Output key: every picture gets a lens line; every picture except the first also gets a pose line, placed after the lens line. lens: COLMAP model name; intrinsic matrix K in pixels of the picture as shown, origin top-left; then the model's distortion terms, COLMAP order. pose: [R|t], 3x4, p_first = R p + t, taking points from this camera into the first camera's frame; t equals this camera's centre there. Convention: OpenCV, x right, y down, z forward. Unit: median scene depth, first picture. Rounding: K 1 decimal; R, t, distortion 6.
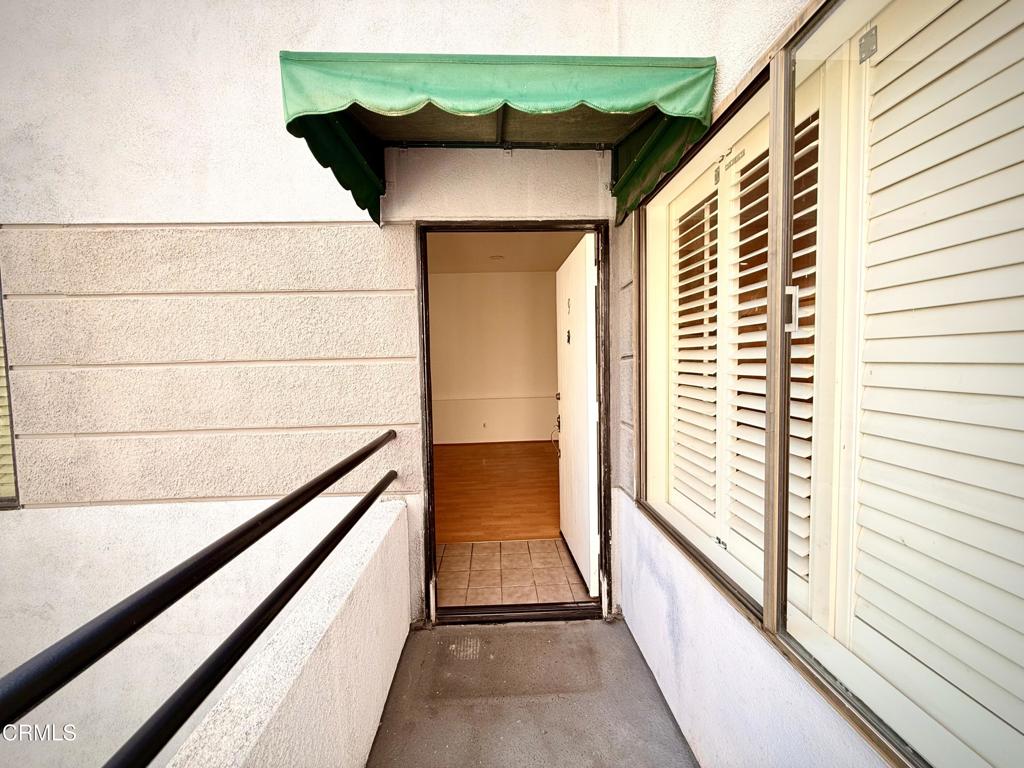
lens RADIAL K [[409.9, 0, 512.5], [0, 409.9, 378.8], [0, 0, 1]] dist [0.000257, -0.000031]
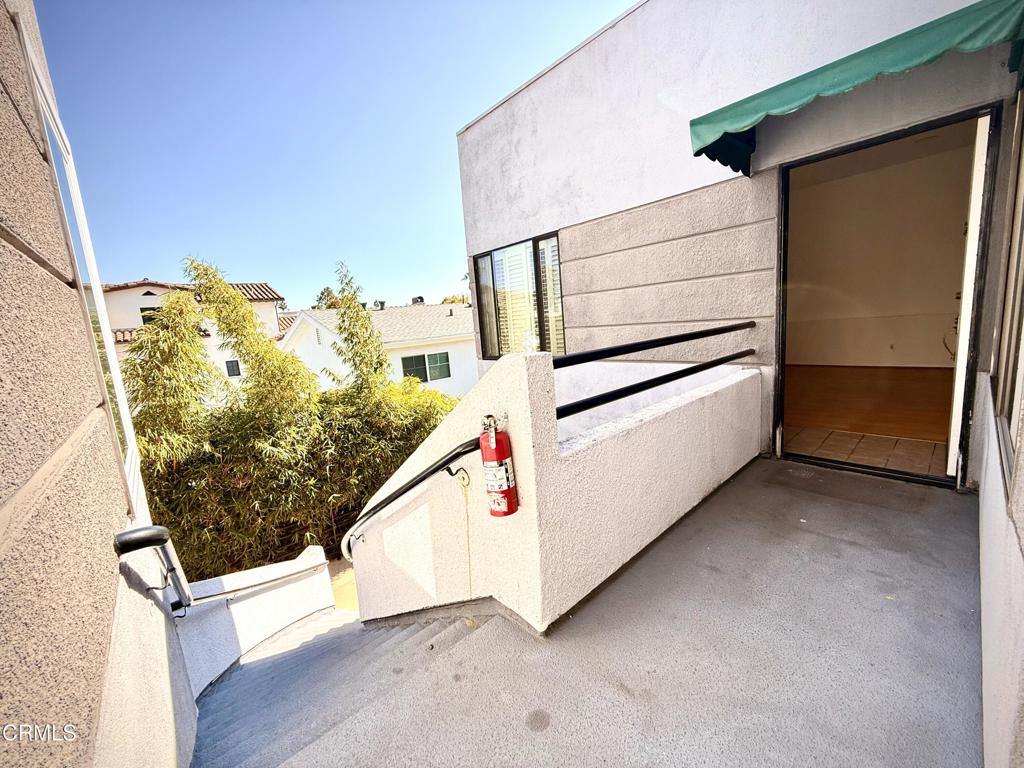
lens RADIAL K [[409.9, 0, 512.5], [0, 409.9, 378.8], [0, 0, 1]] dist [0.000257, -0.000031]
pose [[0.638679, 0.077390, -0.765572, 0.296454], [0.022673, 0.992605, 0.119255, 0.136624], [0.769139, -0.093524, 0.632201, -0.605715]]
